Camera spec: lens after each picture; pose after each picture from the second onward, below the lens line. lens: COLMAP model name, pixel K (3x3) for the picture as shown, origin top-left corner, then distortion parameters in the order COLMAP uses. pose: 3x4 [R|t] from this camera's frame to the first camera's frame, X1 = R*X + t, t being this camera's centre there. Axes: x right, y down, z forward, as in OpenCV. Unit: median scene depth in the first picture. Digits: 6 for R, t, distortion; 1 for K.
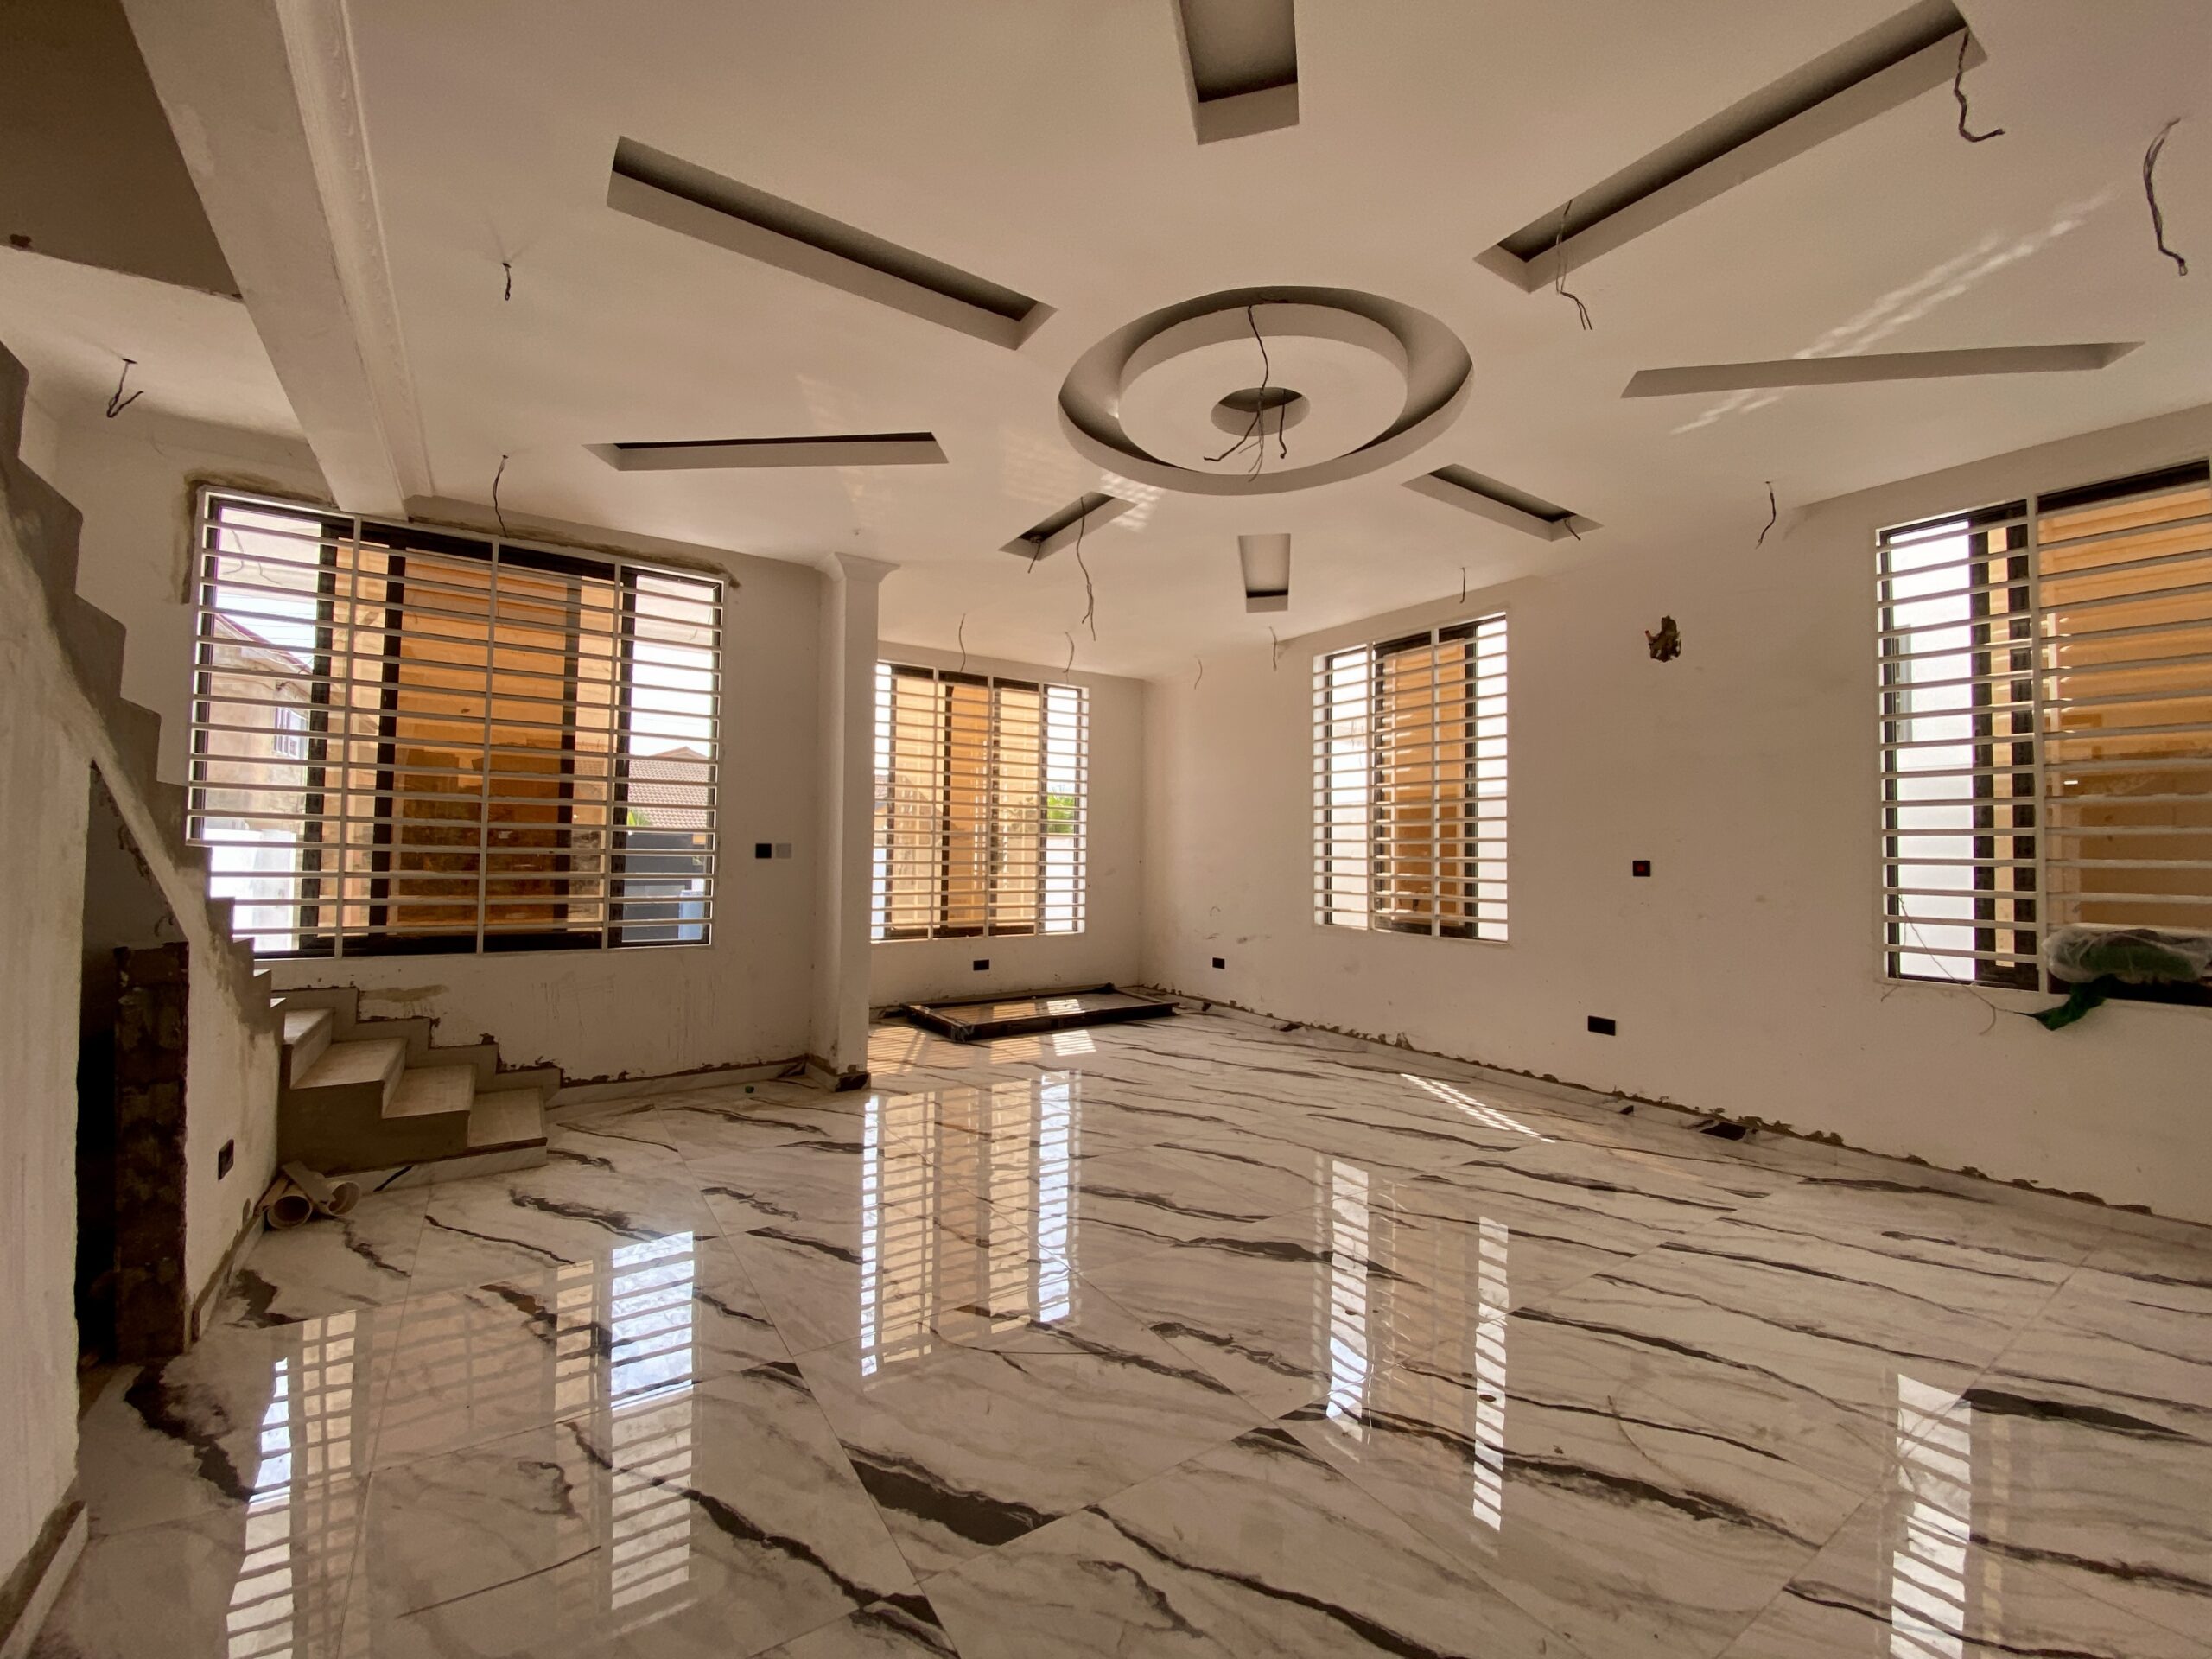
lens RADIAL K [[912.3, 0, 1112.2], [0, 912.3, 823.3], [0, 0, 1]] dist [0.044599, -0.028996]
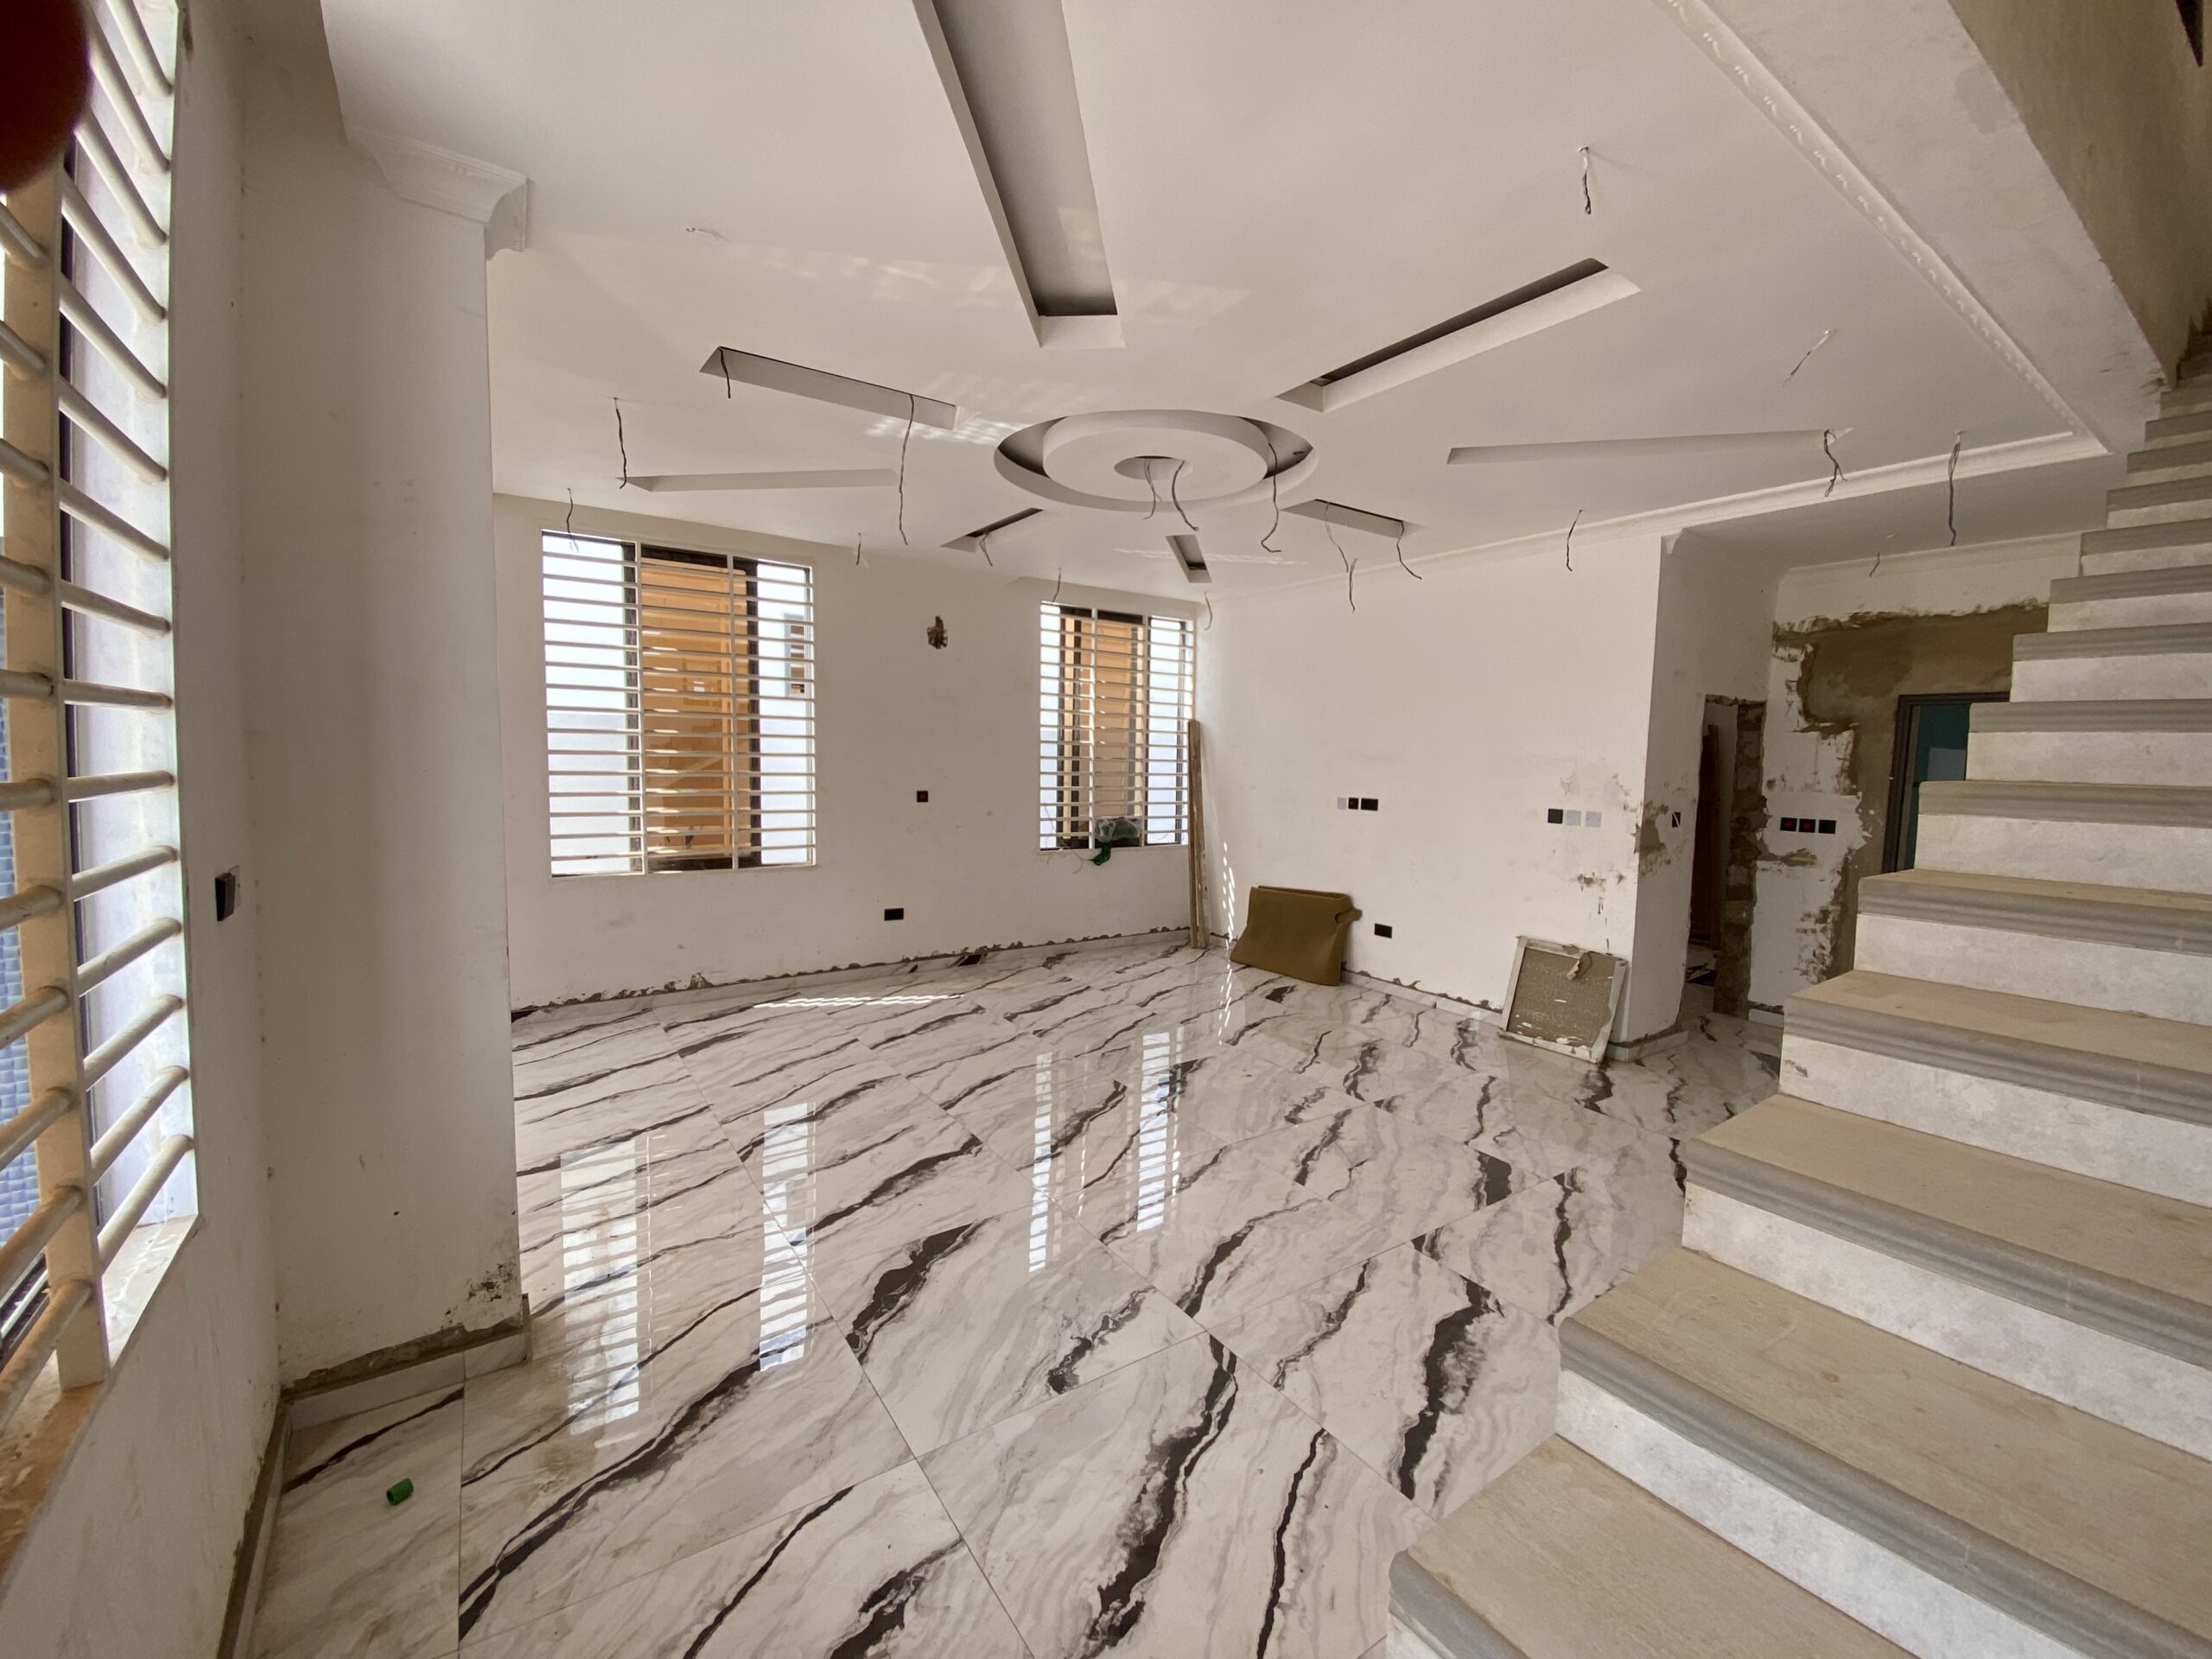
lens RADIAL K [[895.0, 0, 1106.0], [0, 895.0, 829.5], [0, 0, 1]] dist [0.033172, -0.026684]
pose [[-0.015524, -0.098125, 0.995053, -0.906014], [-0.054235, 0.993791, 0.097154, -0.056089], [-0.998408, -0.052458, -0.020749, 0.869237]]
